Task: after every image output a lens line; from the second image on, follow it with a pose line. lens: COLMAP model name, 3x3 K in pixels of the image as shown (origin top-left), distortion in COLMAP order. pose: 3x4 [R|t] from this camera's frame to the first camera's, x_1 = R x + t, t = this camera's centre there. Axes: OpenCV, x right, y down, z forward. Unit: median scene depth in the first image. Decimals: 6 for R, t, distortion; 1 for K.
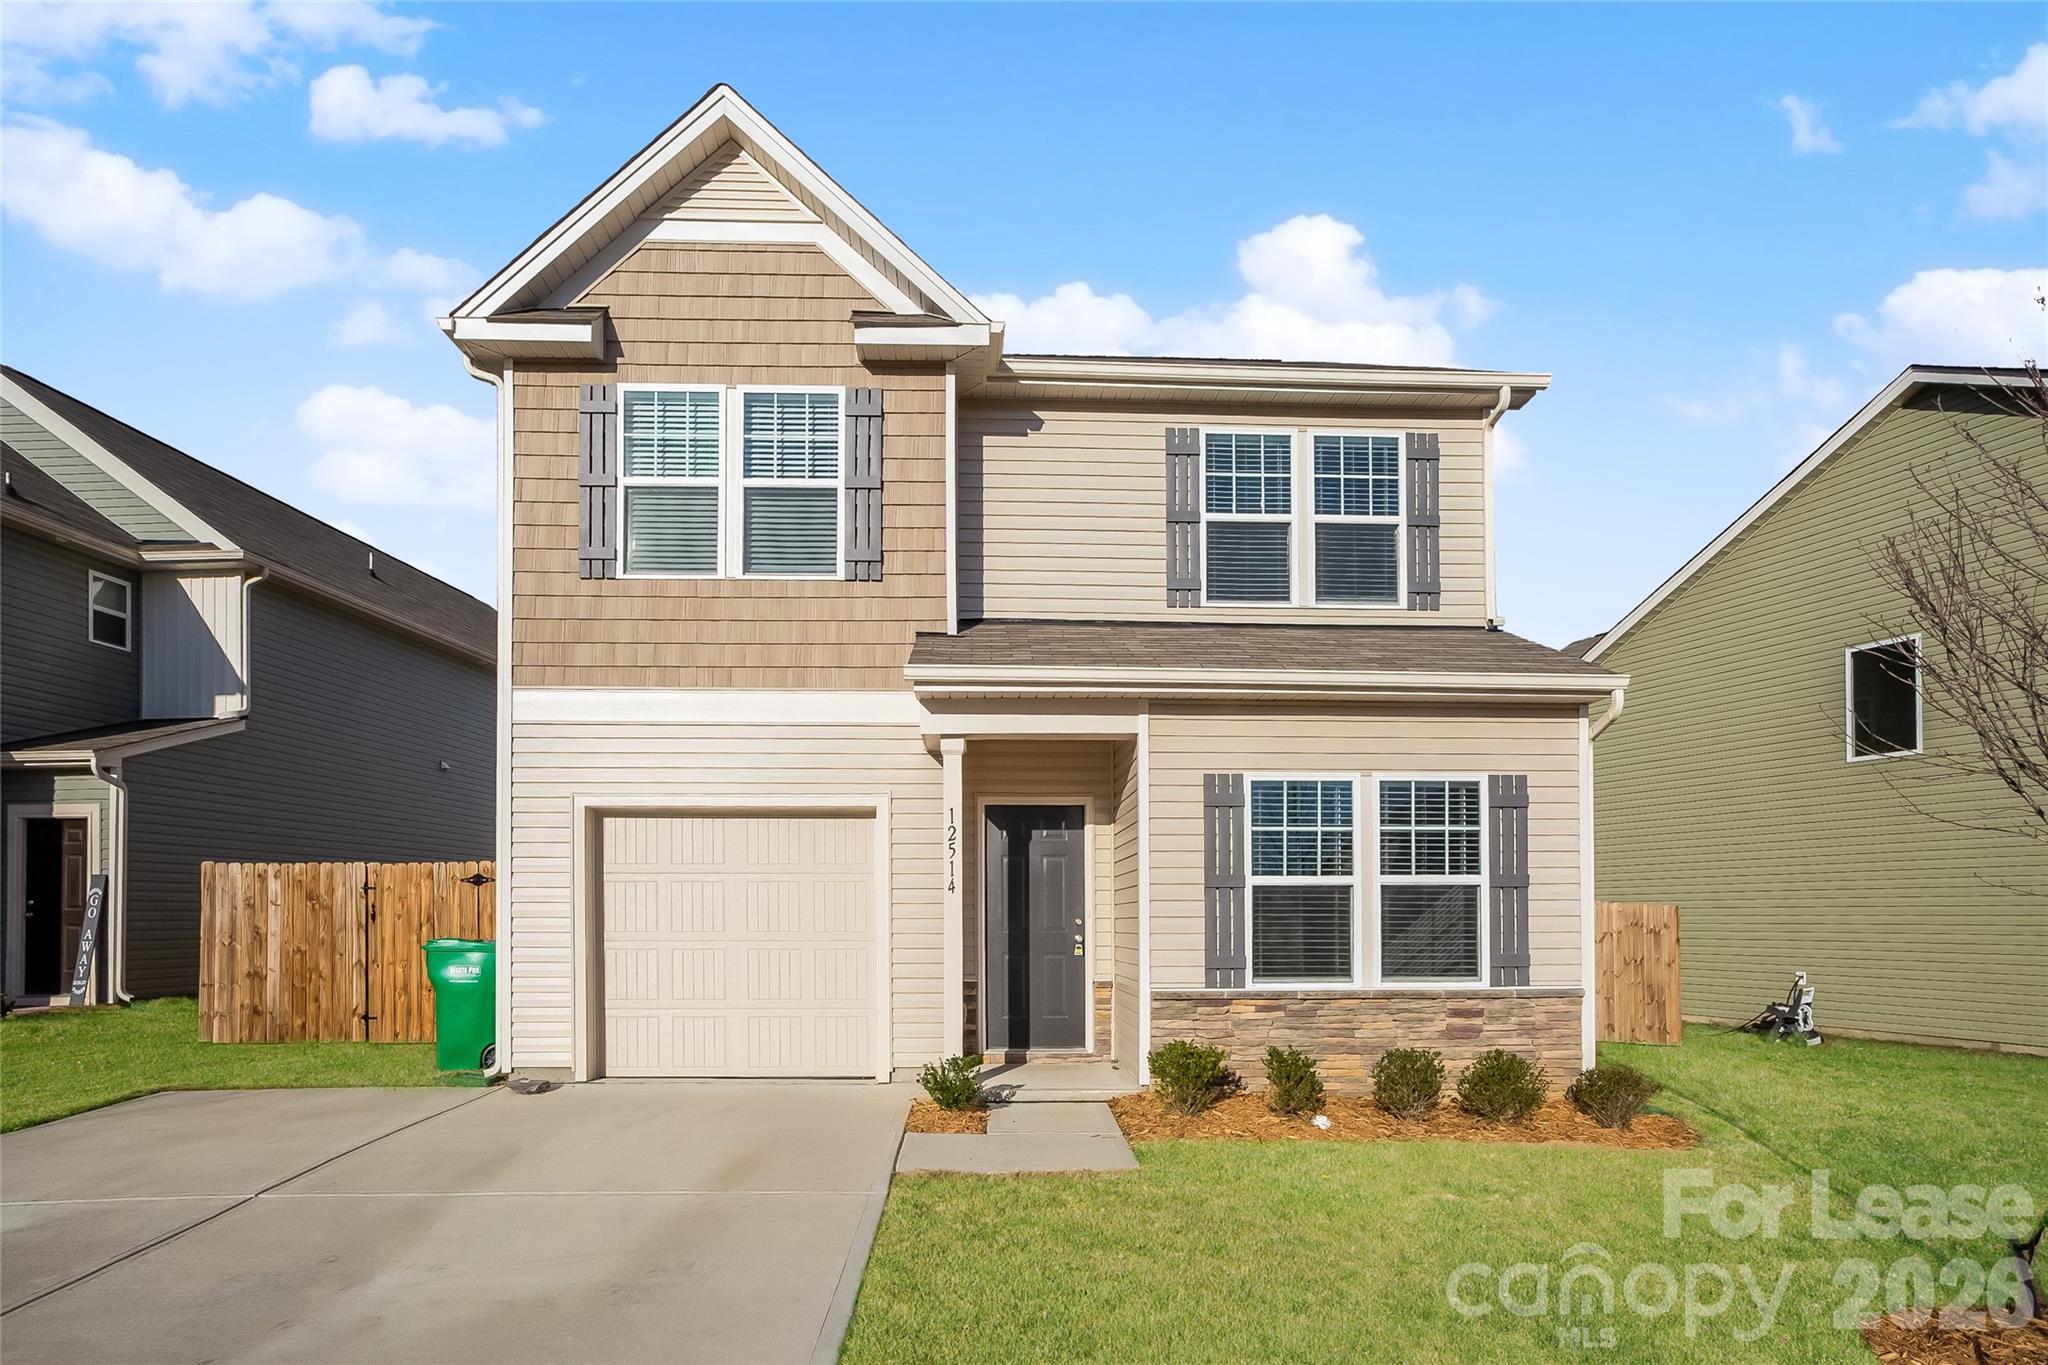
lens RADIAL K [[1202.2, 0, 1026.9], [0, 1202.2, 871.5], [0, 0, 1]] dist [-0.006782, 0.001390]
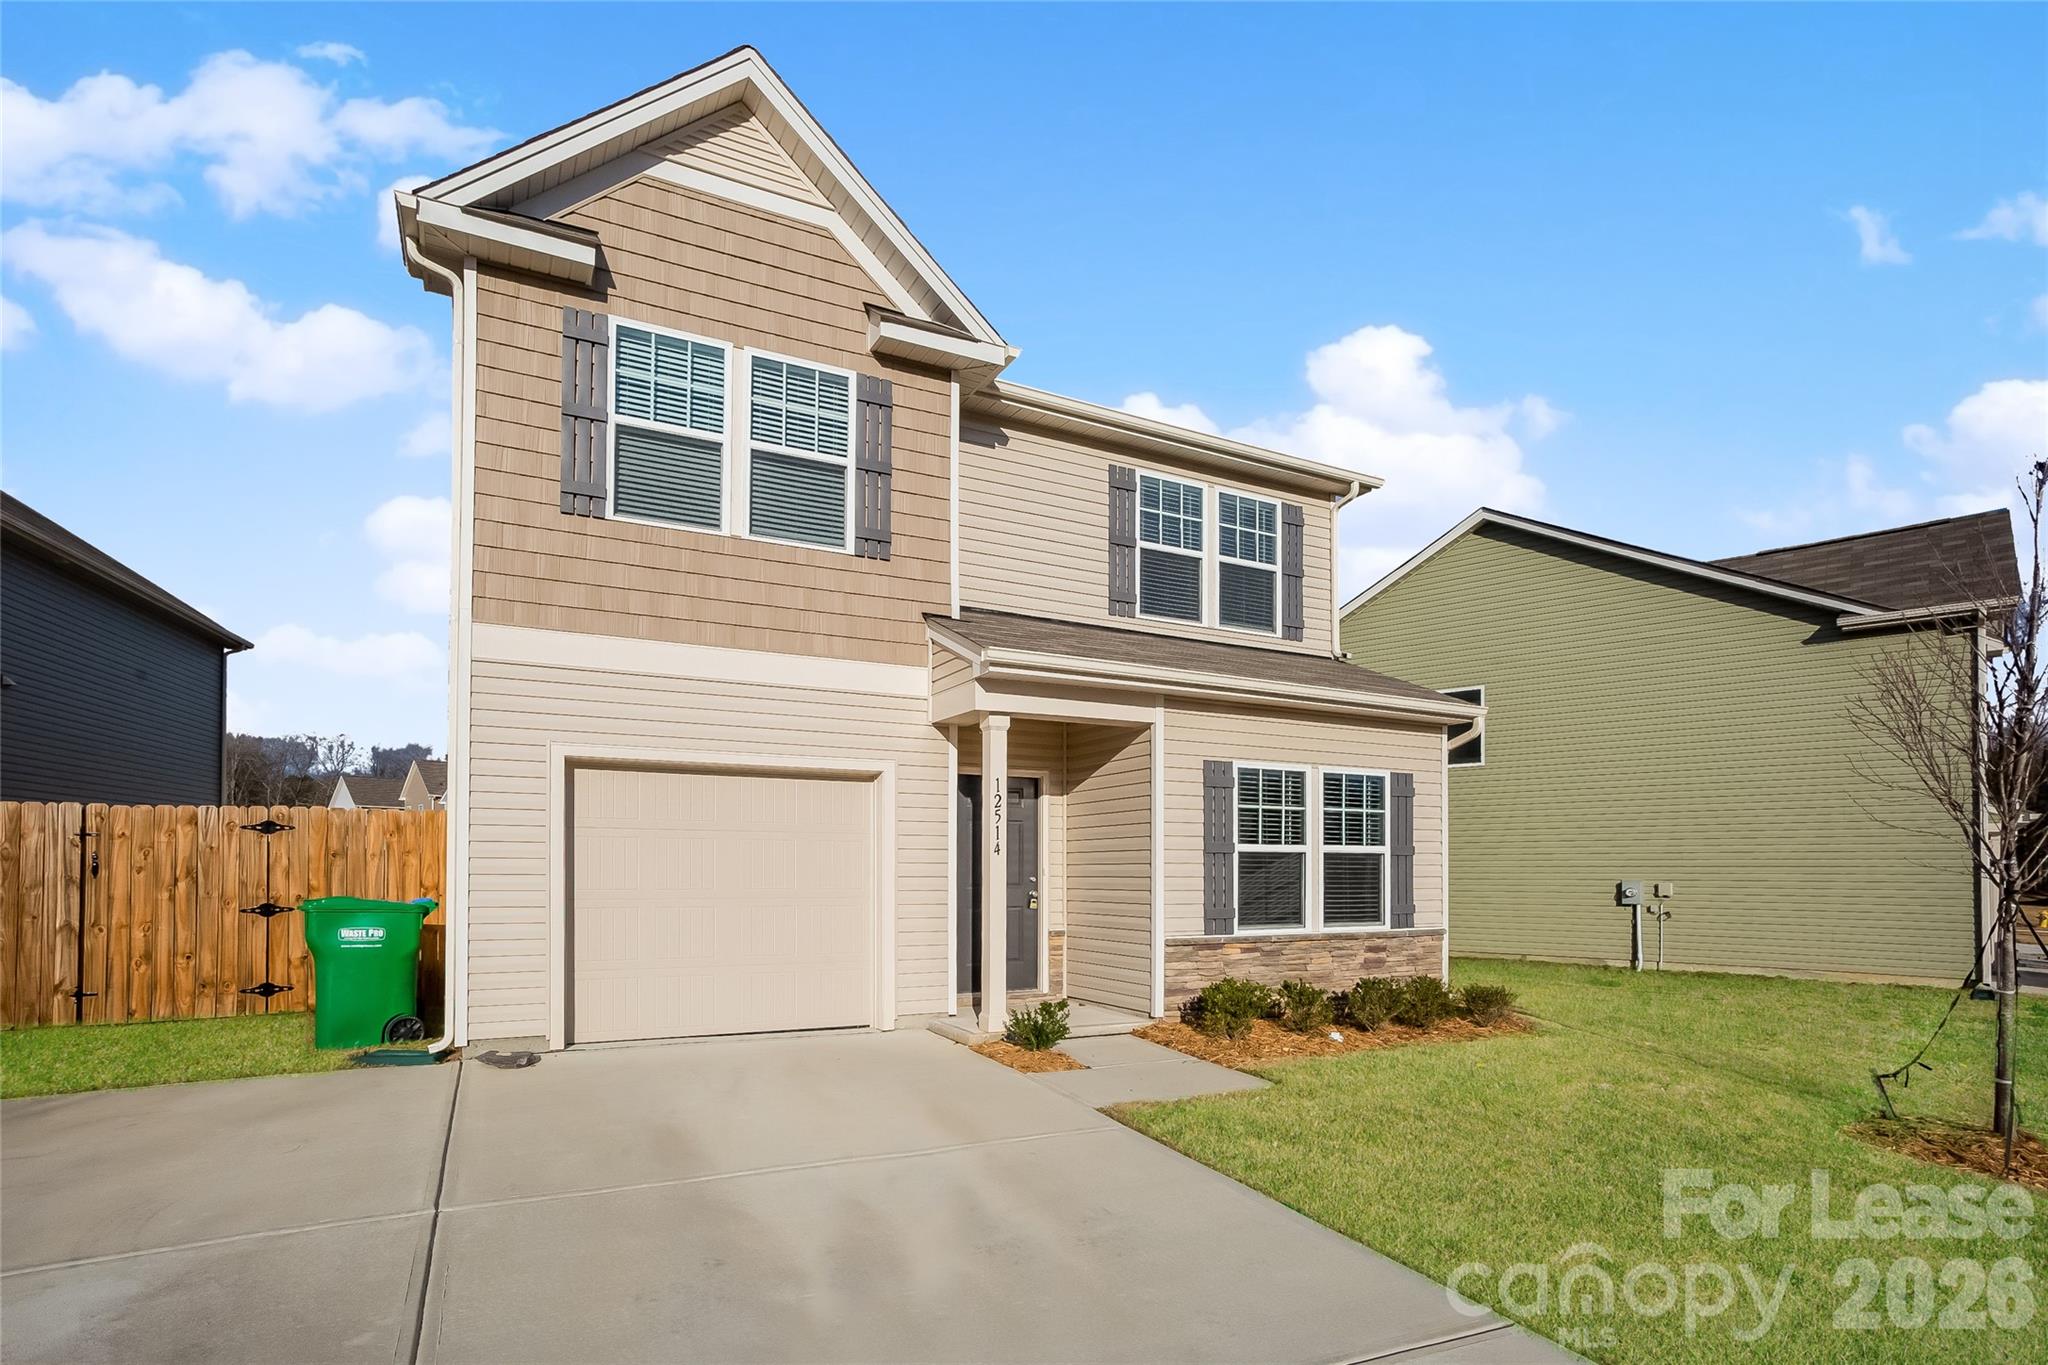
lens RADIAL K [[1063.4, 0, 1016.4], [0, 1063.4, 823.3], [0, 0, 1]] dist [-0.021445, 0.023378]
pose [[0.891097, 0.023577, 0.453201, -0.439364], [-0.022683, 0.999715, -0.007407, -0.003812], [-0.453246, -0.003680, 0.891378, 0.104923]]
